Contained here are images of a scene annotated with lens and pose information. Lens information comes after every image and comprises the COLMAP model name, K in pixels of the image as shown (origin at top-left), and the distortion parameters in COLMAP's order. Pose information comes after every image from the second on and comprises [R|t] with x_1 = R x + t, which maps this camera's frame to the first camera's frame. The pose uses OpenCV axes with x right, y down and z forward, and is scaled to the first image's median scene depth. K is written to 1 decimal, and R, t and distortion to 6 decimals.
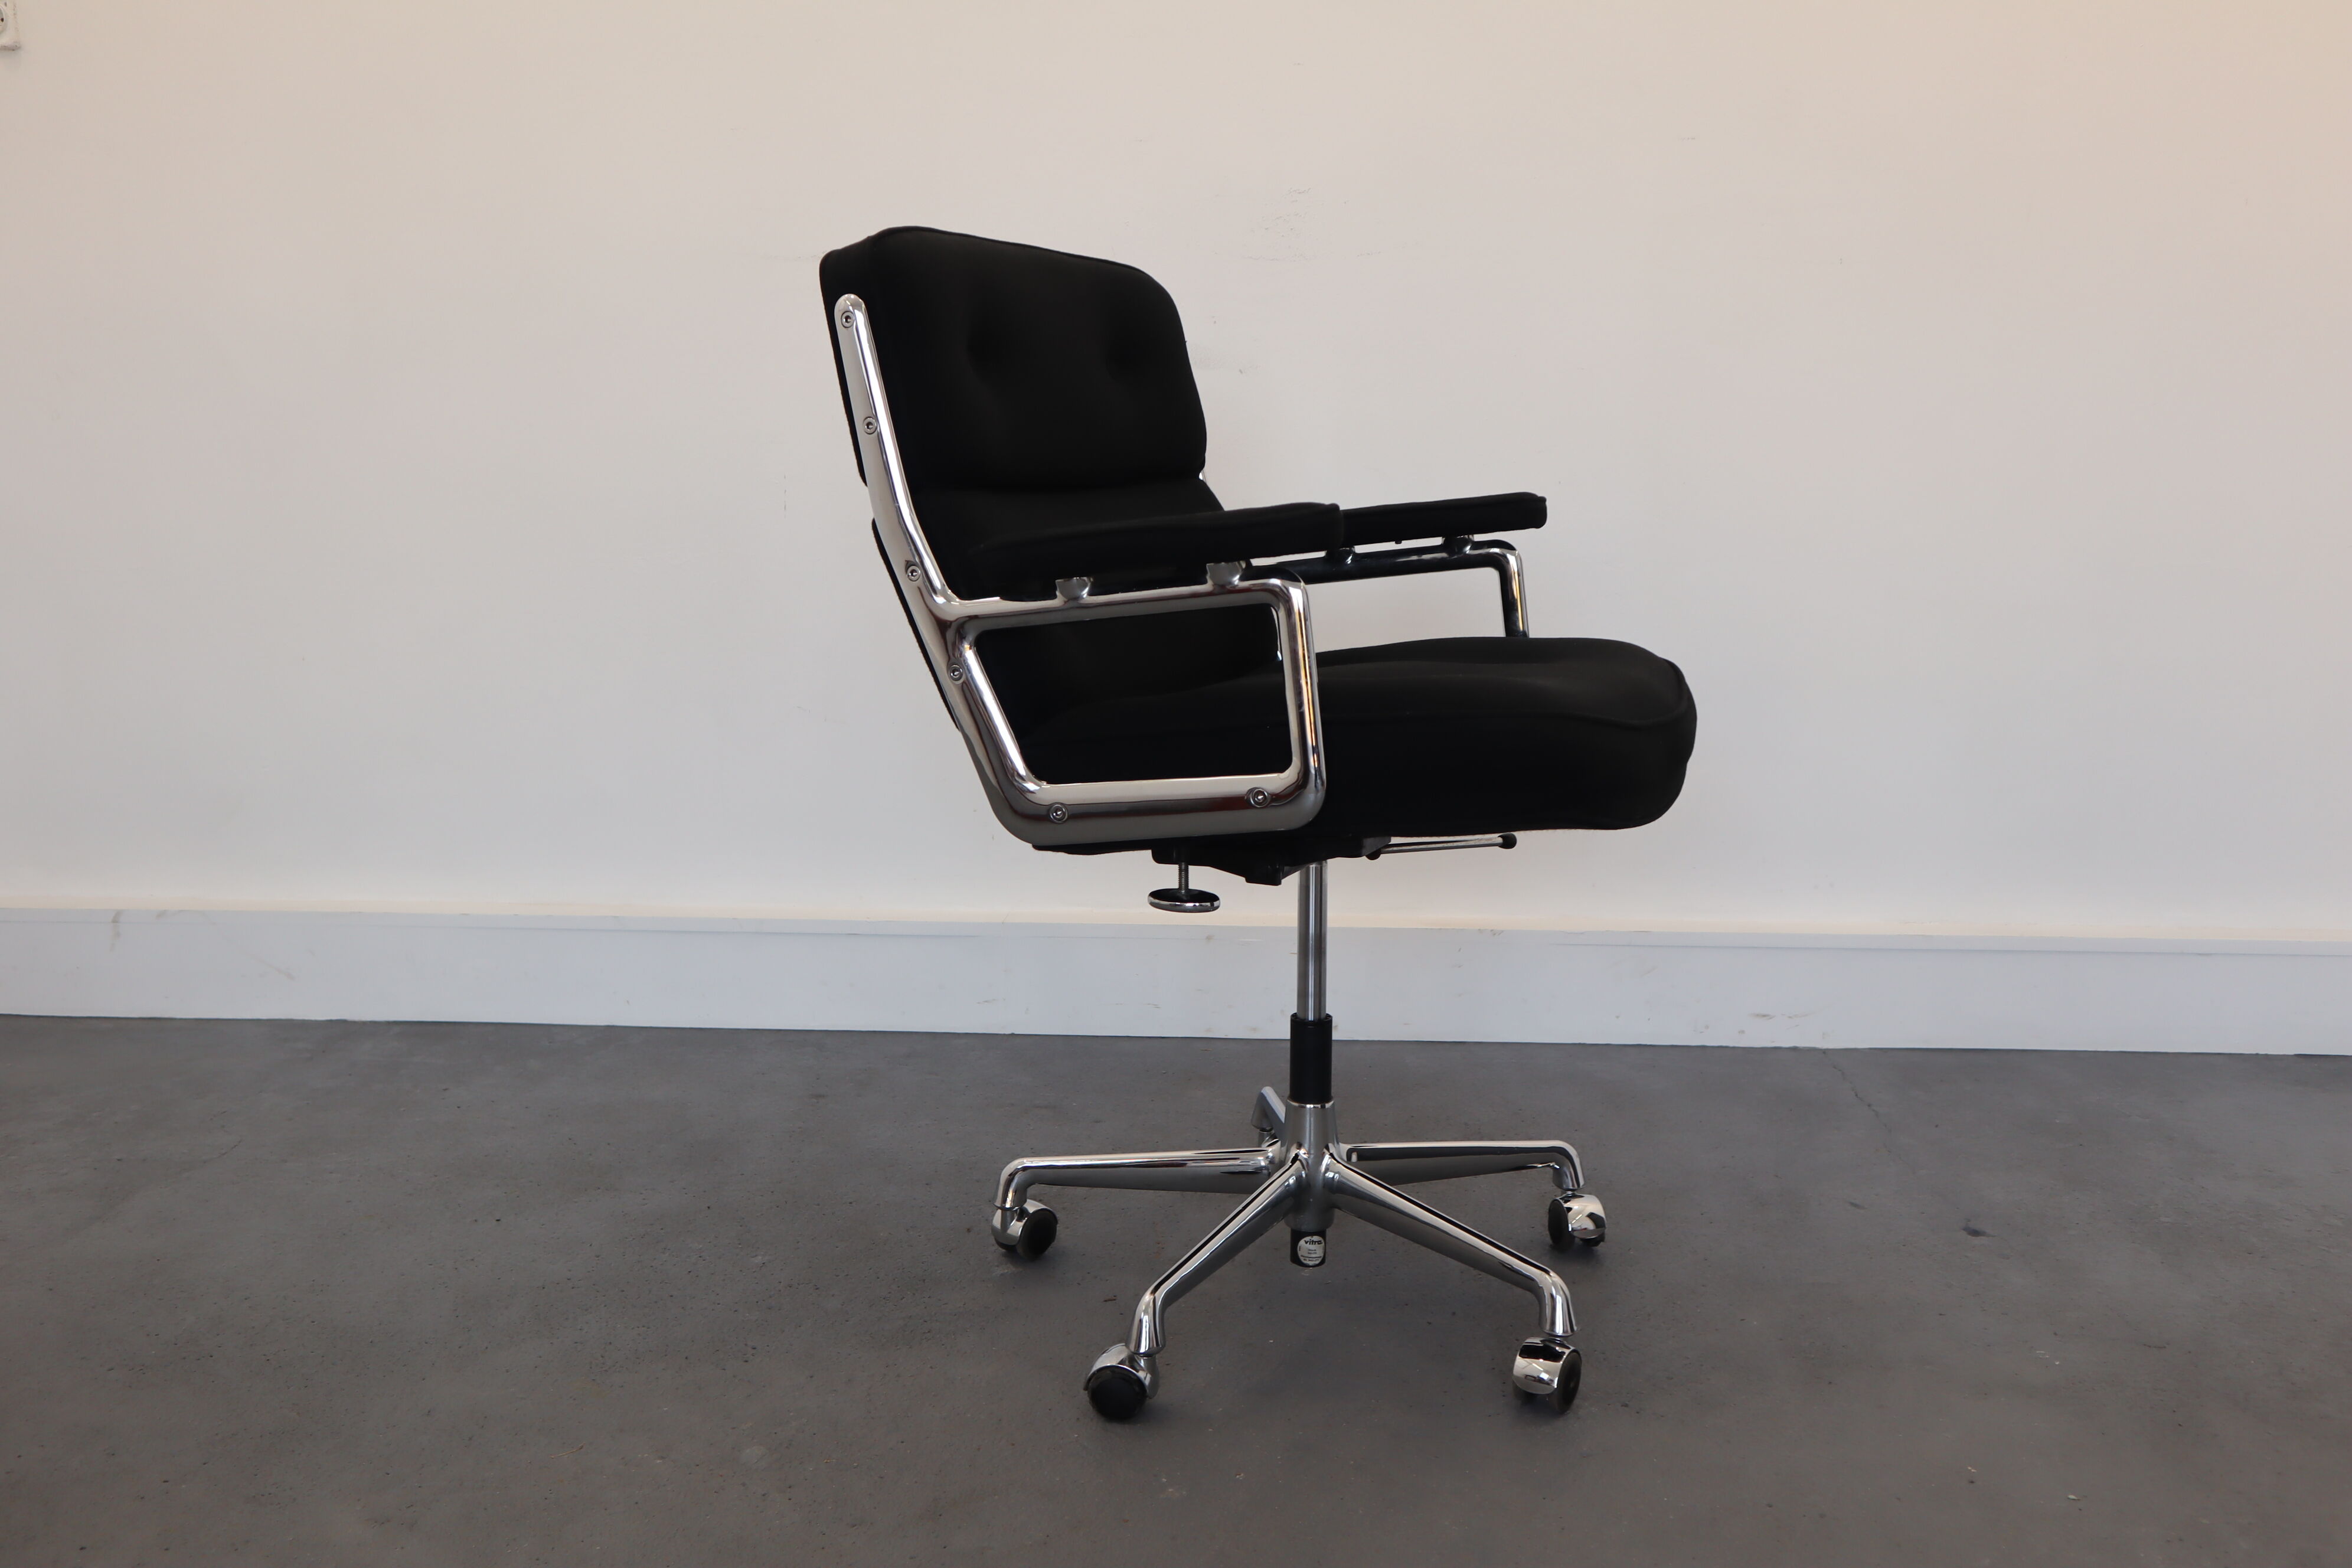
lens RADIAL K [[1858.8, 0, 1176.0], [0, 1858.8, 784.0], [0, 0, 1]] dist [-0.071856, 0.067161]
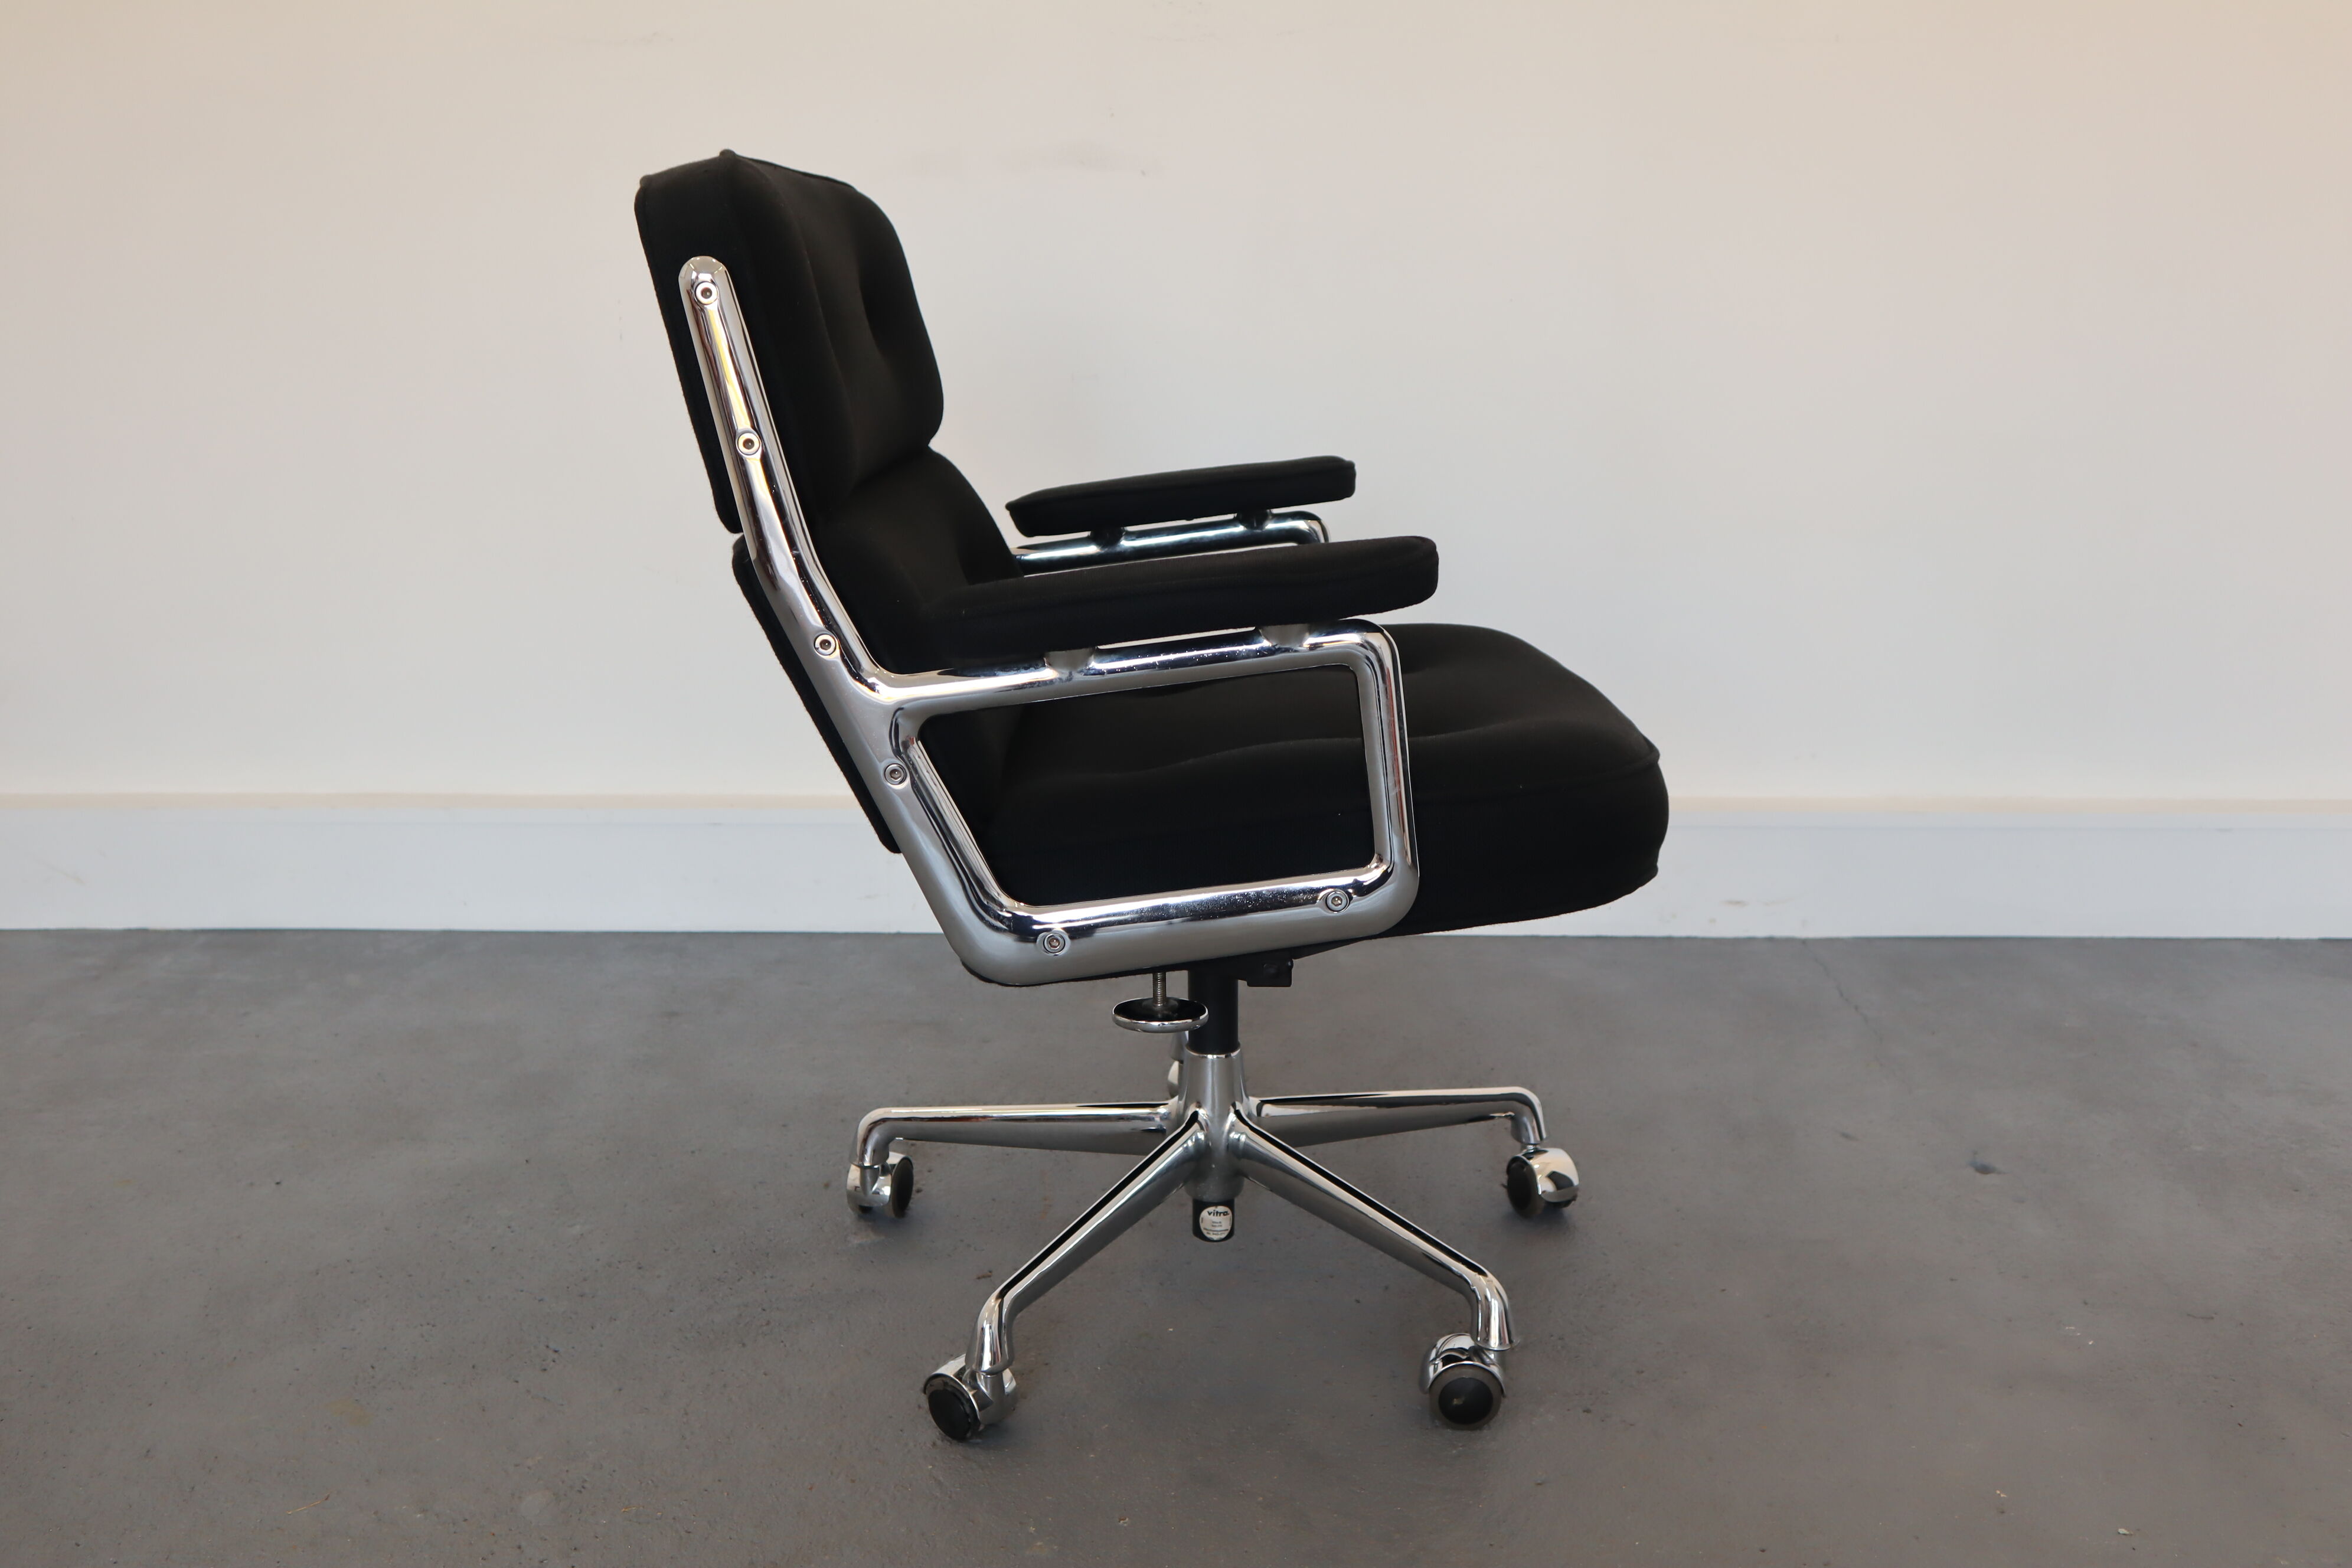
lens RADIAL K [[1856.2, 0, 1171.3], [0, 1856.2, 781.5], [0, 0, 1]] dist [-0.072778, 0.072763]
pose [[0.999637, -0.012934, 0.023613, 0.029191], [0.010767, 0.995911, 0.089699, -0.020644], [-0.024677, -0.089412, 0.995689, 0.149979]]
